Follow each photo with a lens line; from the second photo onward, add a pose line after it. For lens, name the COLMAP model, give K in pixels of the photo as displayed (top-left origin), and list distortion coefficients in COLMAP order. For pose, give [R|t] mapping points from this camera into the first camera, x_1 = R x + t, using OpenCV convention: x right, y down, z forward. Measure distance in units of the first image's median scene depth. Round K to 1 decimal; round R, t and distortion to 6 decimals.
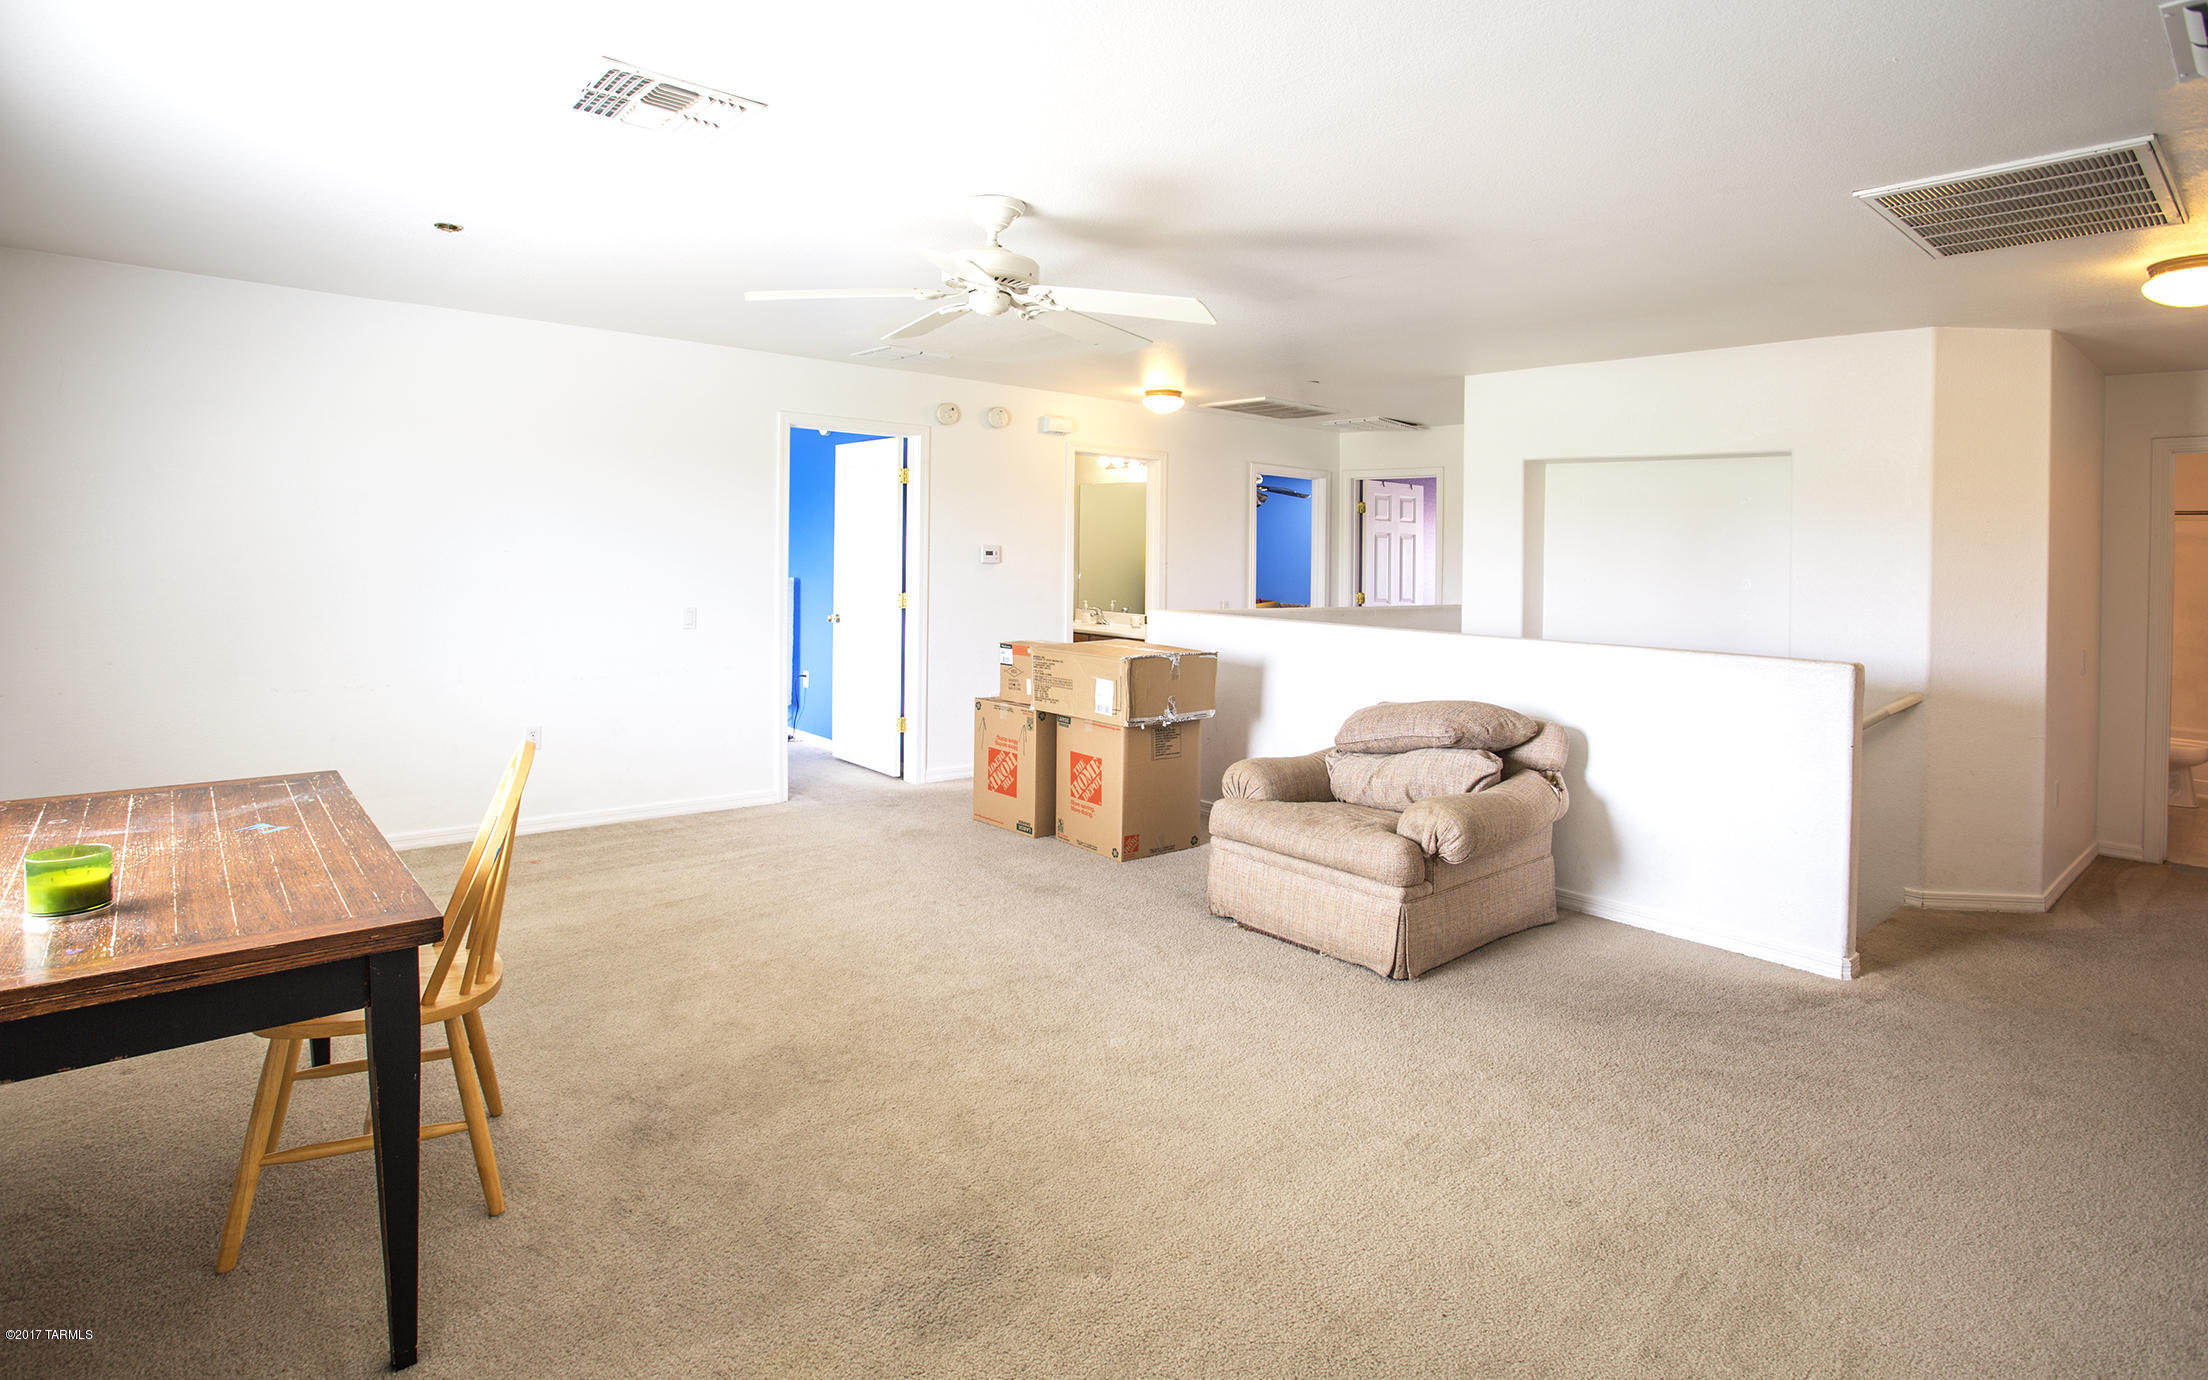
lens RADIAL K [[1120.2, 0, 1104.0], [0, 1120.2, 690.0], [0, 0, 1]] dist [-0.040548, 0.000042]
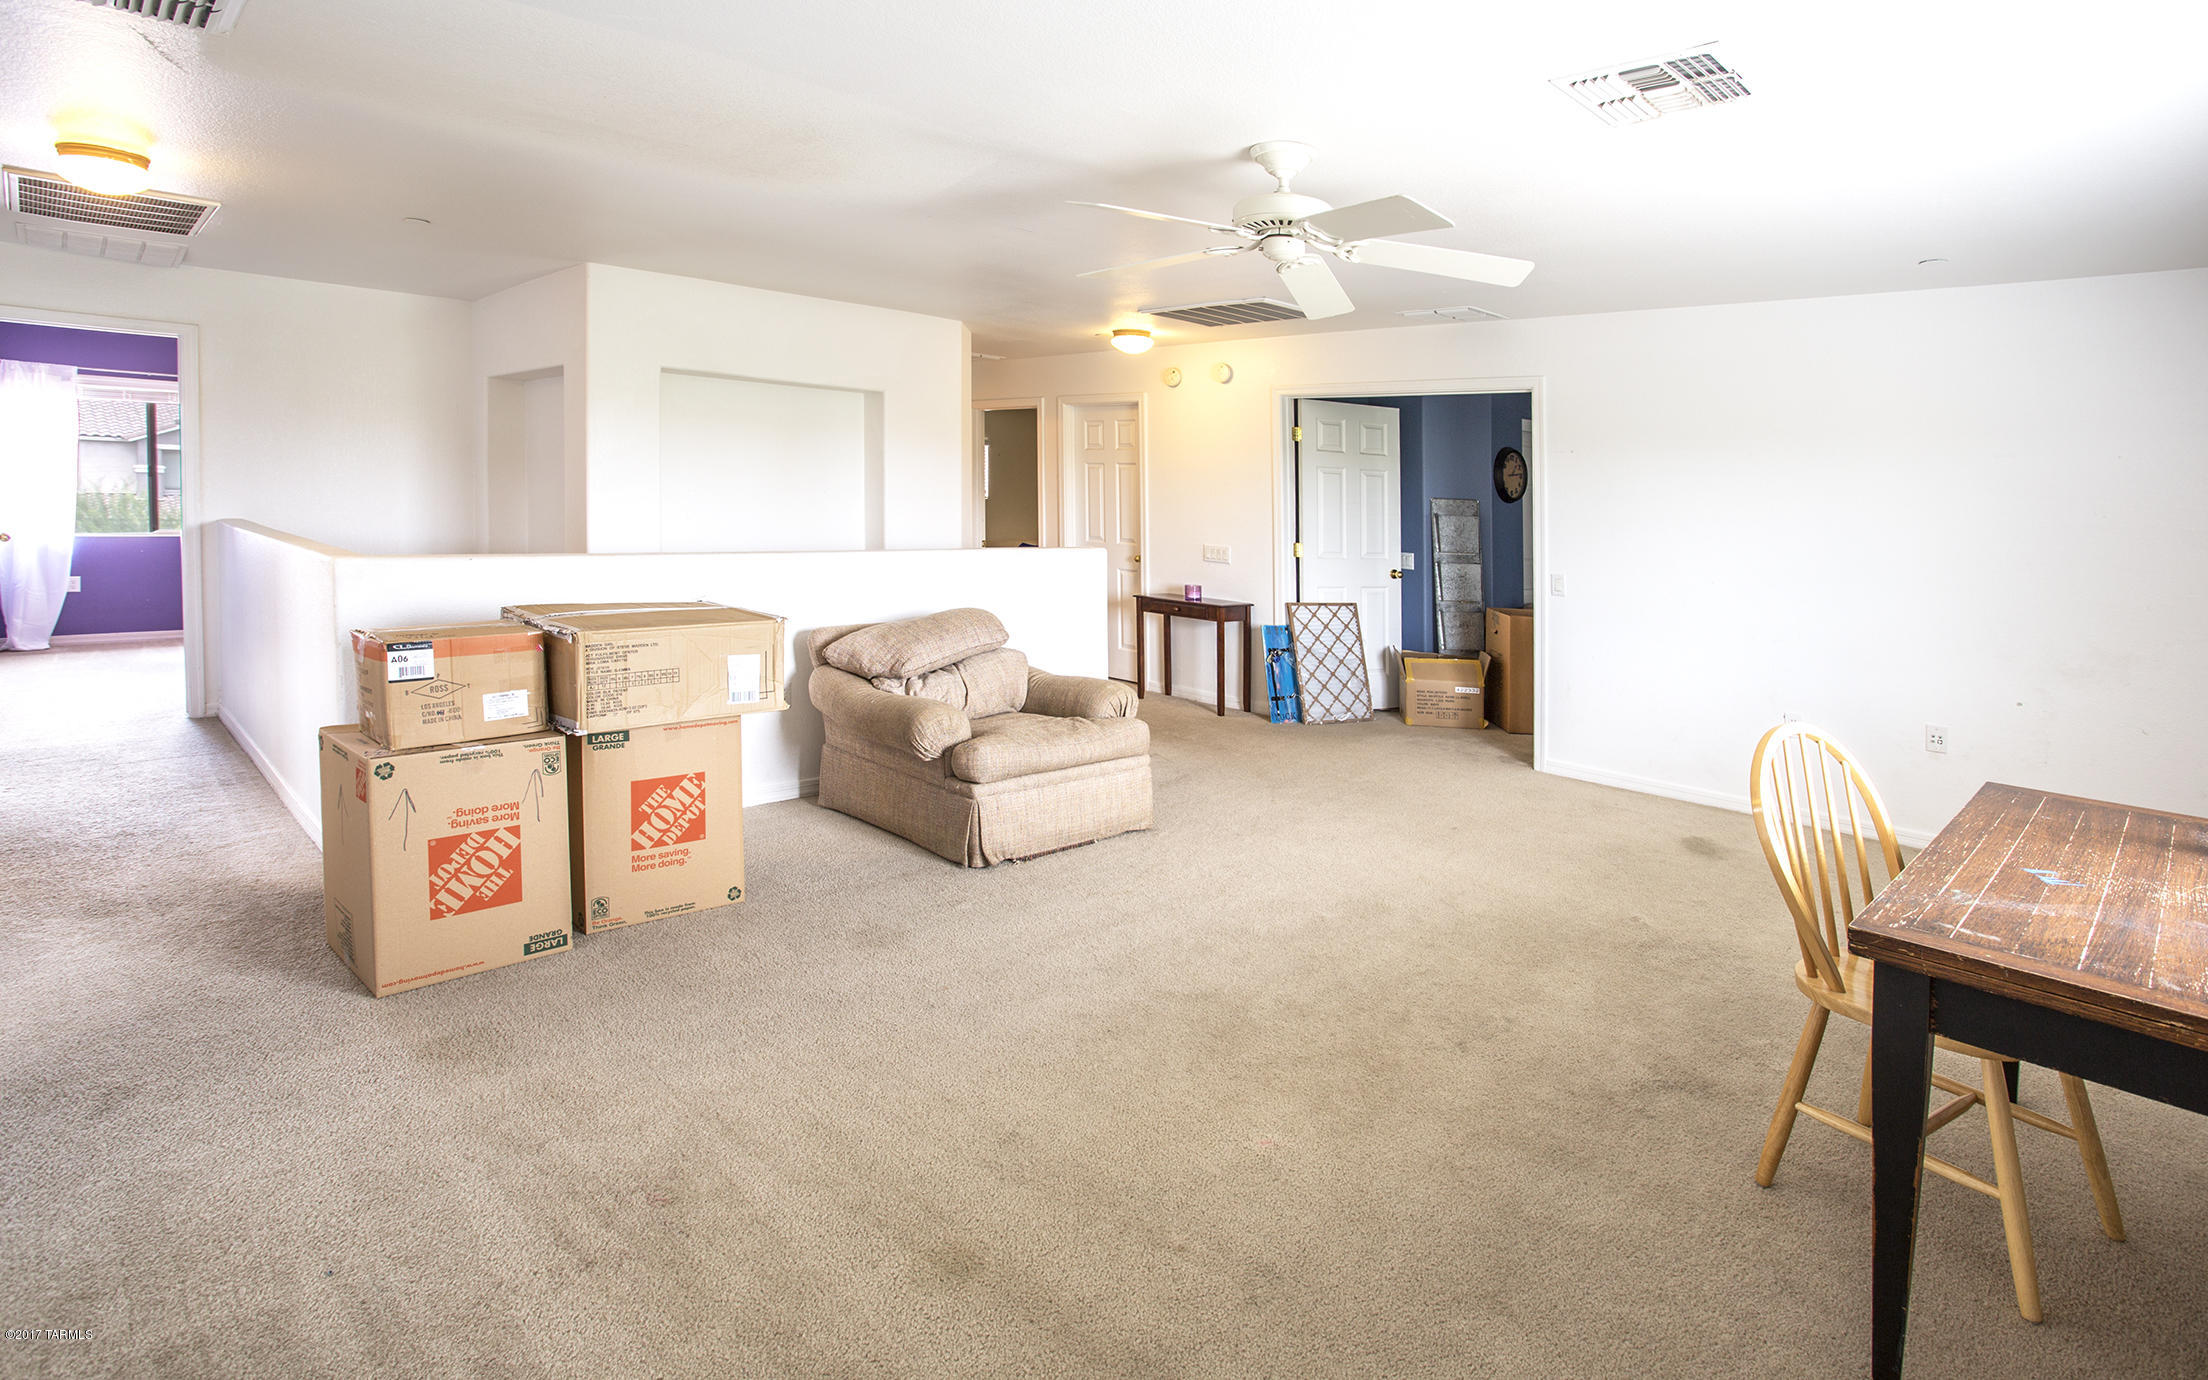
lens RADIAL K [[1107.7, 0, 1100.0], [0, 1107.7, 597.6], [0, 0, 1]] dist [-0.053194, -0.000229]
pose [[-0.045914, -0.113640, 0.992461, -0.813760], [0.084086, 0.989543, 0.117196, -0.125735], [-0.995400, 0.088833, -0.035878, 0.934237]]
